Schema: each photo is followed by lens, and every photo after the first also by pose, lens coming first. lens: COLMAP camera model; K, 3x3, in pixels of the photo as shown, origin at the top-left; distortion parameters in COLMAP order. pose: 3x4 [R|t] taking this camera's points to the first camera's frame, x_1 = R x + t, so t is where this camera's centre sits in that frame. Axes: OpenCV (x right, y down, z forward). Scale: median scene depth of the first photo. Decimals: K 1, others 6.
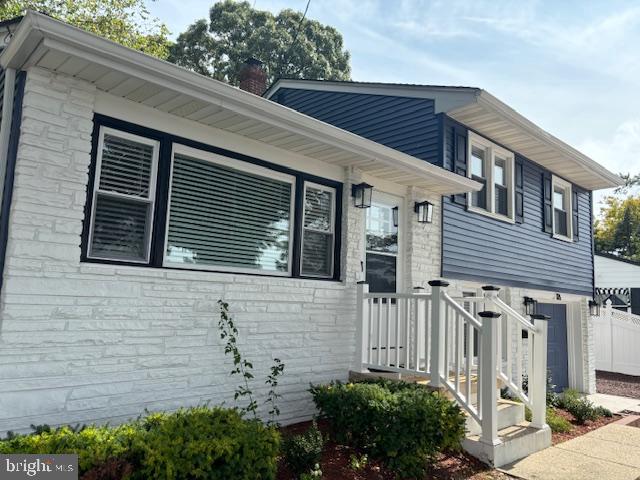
lens RADIAL K [[490.9, 0, 321.4], [0, 490.9, 244.2], [0, 0, 1]] dist [0.055753, -0.063535]
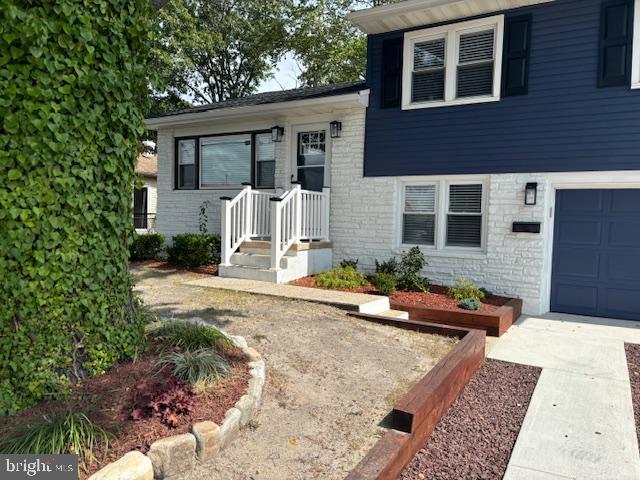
lens RADIAL K [[490.9, 0, 321.4], [0, 490.9, 244.2], [0, 0, 1]] dist [0.055753, -0.063535]
pose [[0.269576, 0.009539, -0.962932, 2.203537], [0.099632, 0.994308, 0.037742, 0.280980], [0.957811, -0.106113, 0.267091, 0.860605]]
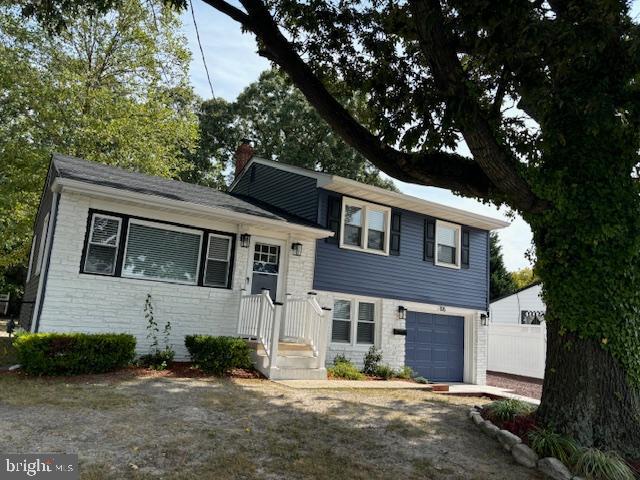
lens RADIAL K [[490.9, 0, 321.4], [0, 490.9, 244.2], [0, 0, 1]] dist [0.055753, -0.063535]
pose [[0.984420, 0.005743, -0.175738, 0.869058], [-0.014466, 0.998723, -0.048398, -0.004872], [0.175236, 0.050186, 0.983247, -0.916155]]
